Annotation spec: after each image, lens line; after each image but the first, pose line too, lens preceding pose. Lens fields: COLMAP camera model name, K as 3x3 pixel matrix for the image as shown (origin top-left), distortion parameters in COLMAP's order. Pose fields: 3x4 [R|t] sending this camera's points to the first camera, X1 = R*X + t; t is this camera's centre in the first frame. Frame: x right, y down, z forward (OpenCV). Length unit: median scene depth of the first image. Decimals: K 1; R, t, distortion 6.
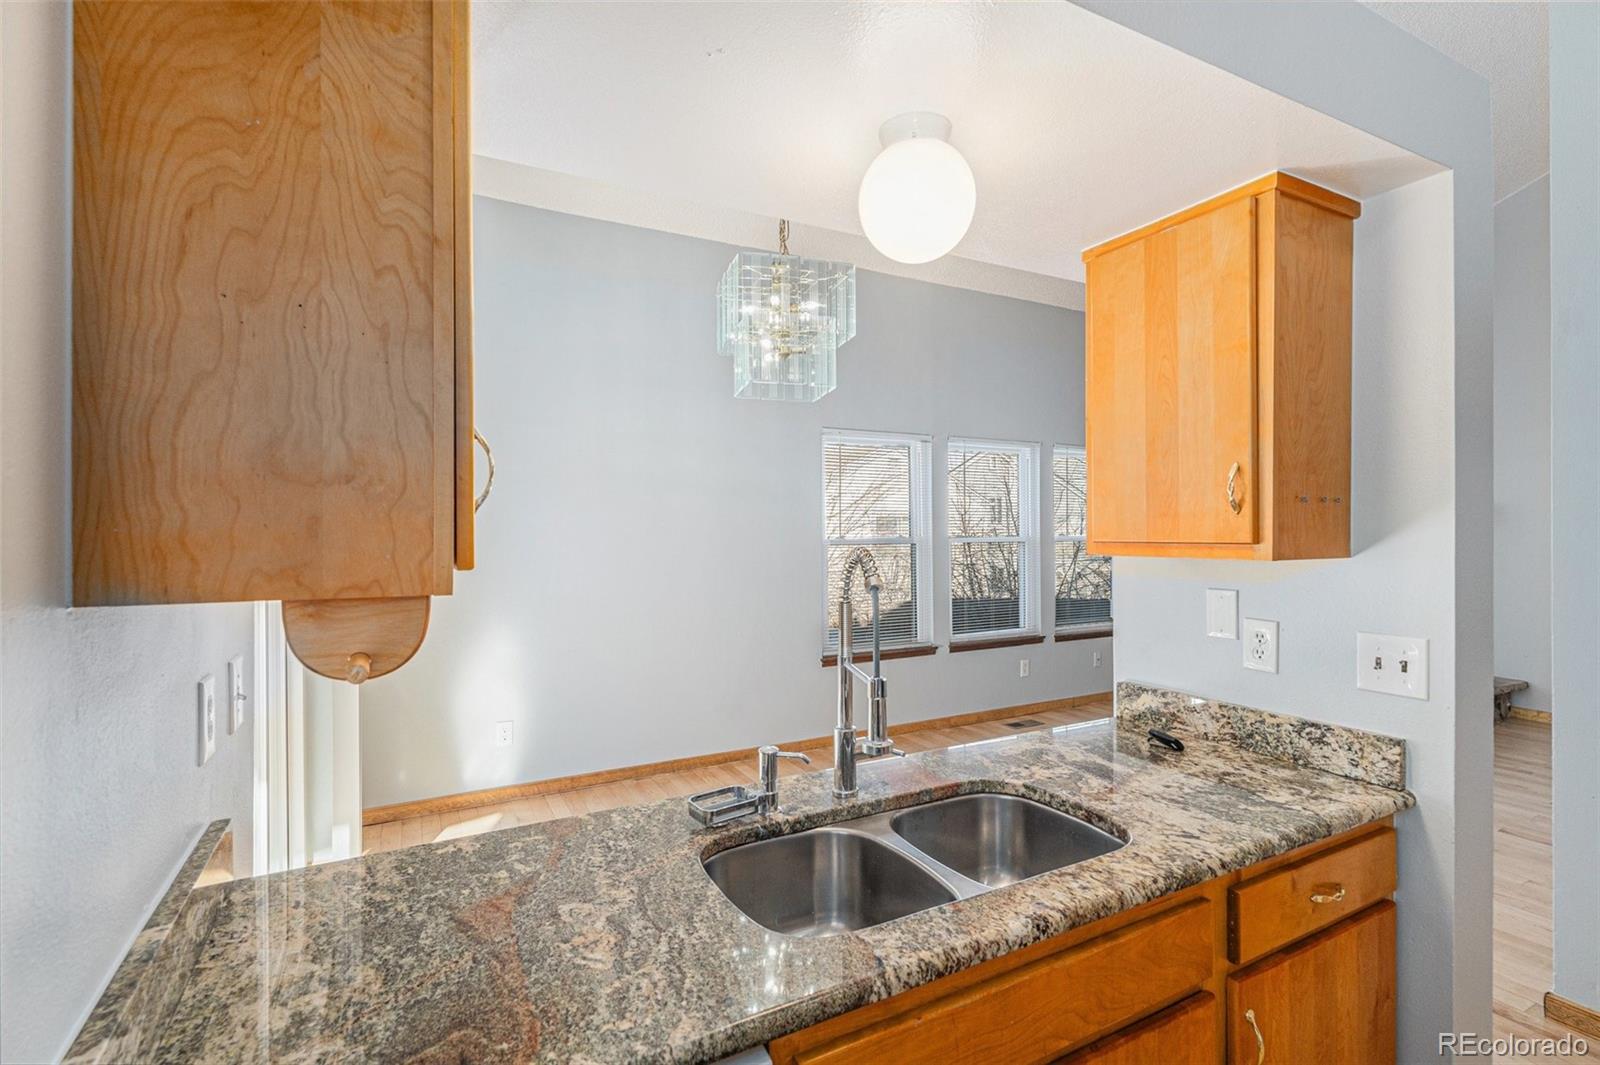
lens RADIAL K [[740.5, 0, 796.1], [0, 740.5, 535.4], [0, 0, 1]] dist [-0.000817, 0.000329]
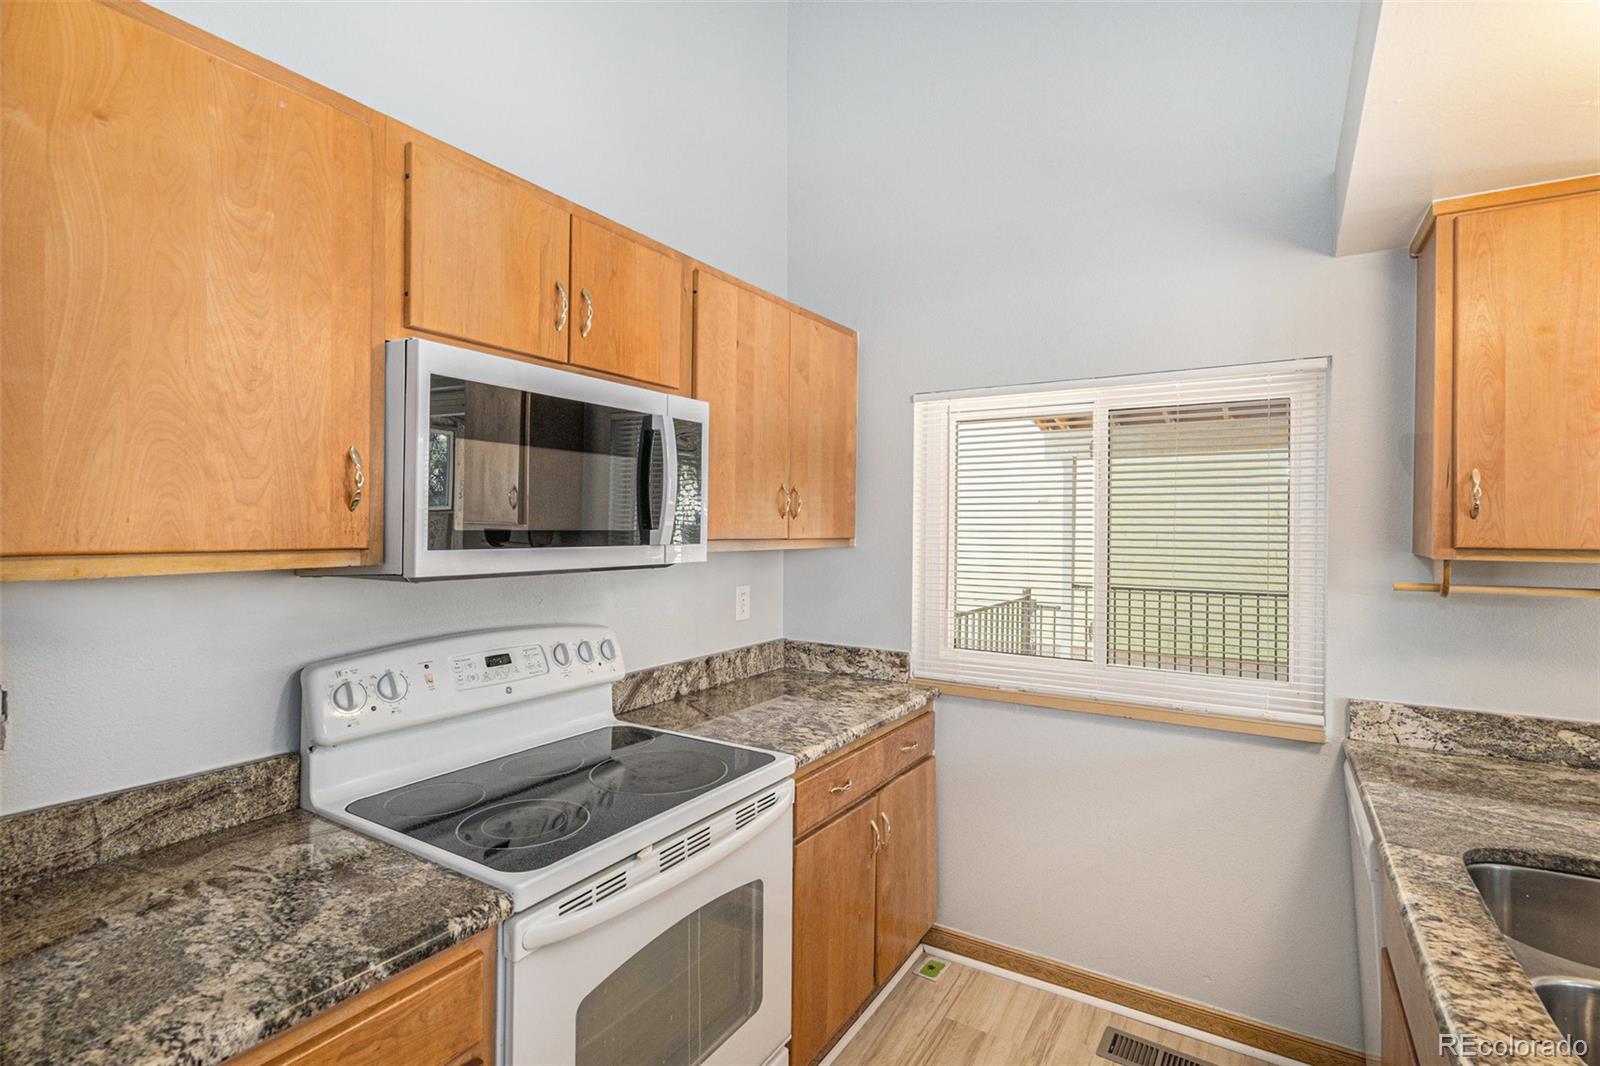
lens RADIAL K [[740.5, 0, 803.2], [0, 740.5, 524.4], [0, 0, 1]] dist [-0.000817, 0.000329]
pose [[-0.863691, 0.006045, -0.503986, 1.095391], [0.005057, 0.999982, 0.003327, -0.022327], [0.503997, 0.000324, -0.863706, 1.010794]]
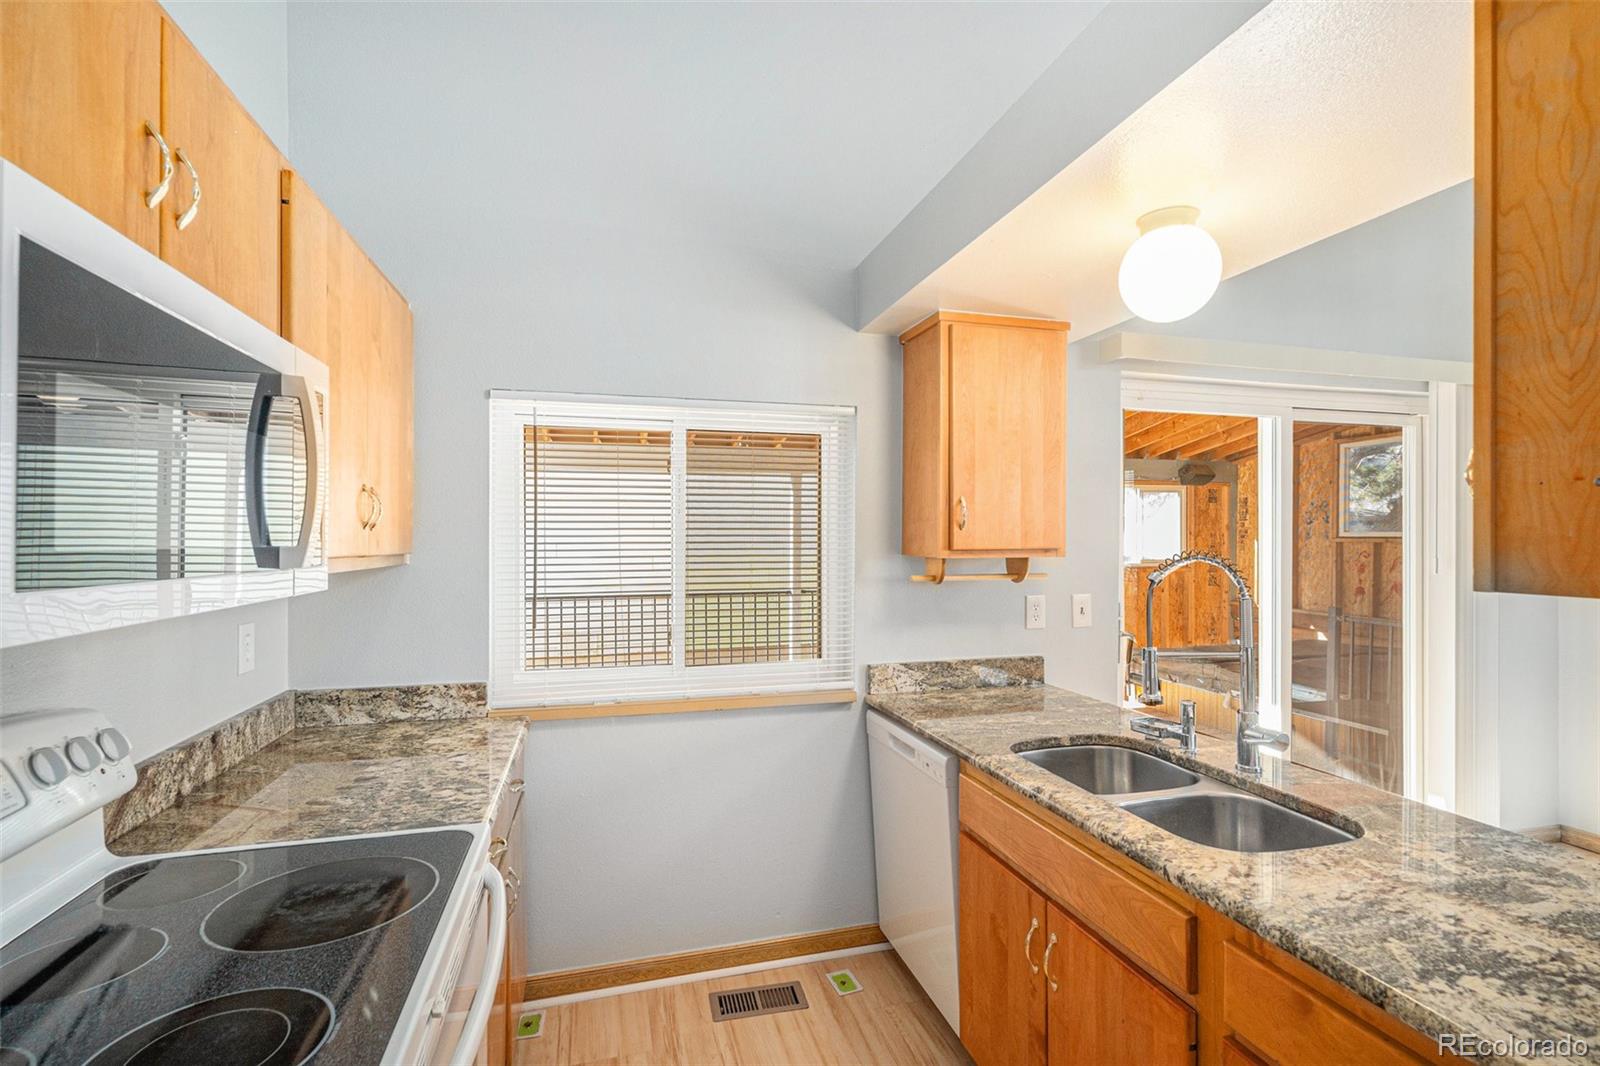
lens RADIAL K [[740.5, 0, 788.5], [0, 740.5, 540.7], [0, 0, 1]] dist [-0.000817, 0.000329]
pose [[-0.226478, 0.015887, -0.973887, 1.352579], [0.005592, 0.999872, 0.015010, -0.025444], [0.974000, -0.002046, -0.226537, 0.575673]]
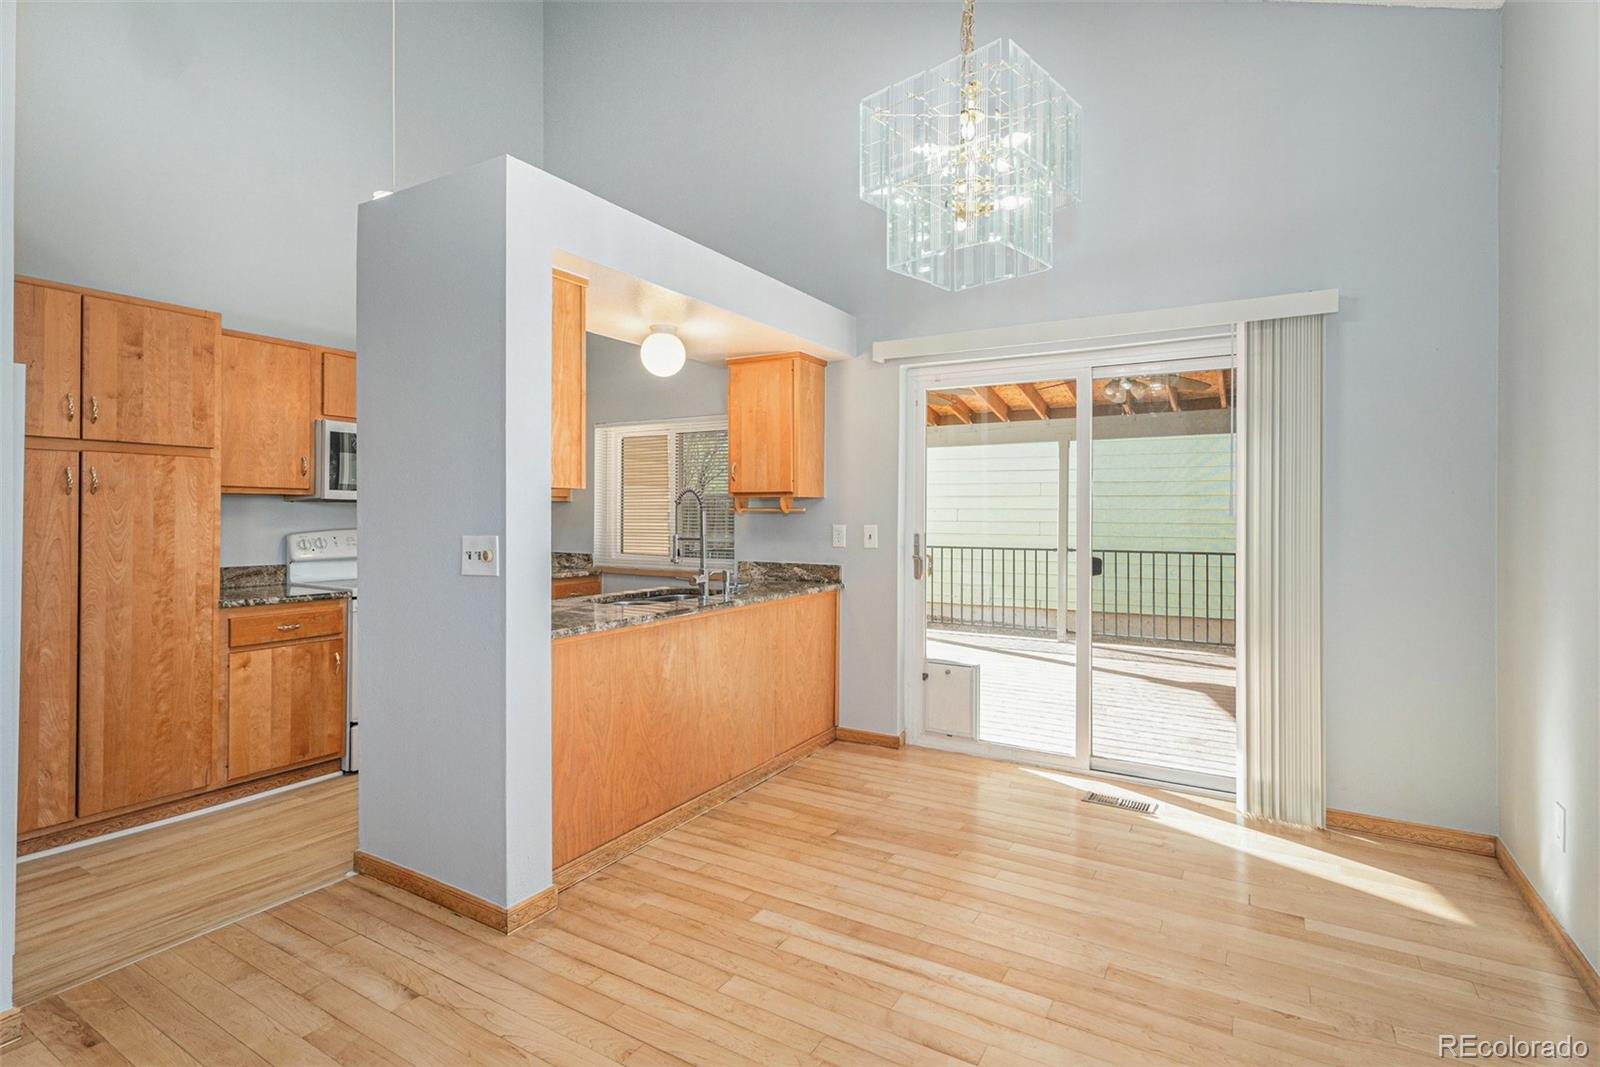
lens RADIAL K [[753.3, 0, 789.3], [0, 753.3, 517.2], [0, 0, 1]] dist [-0.000597, 0.000392]
pose [[-0.857724, 0.010085, -0.514012, 1.014057], [0.004984, 0.999924, 0.011301, 0.082723], [0.514087, 0.007131, -0.857709, 3.140642]]
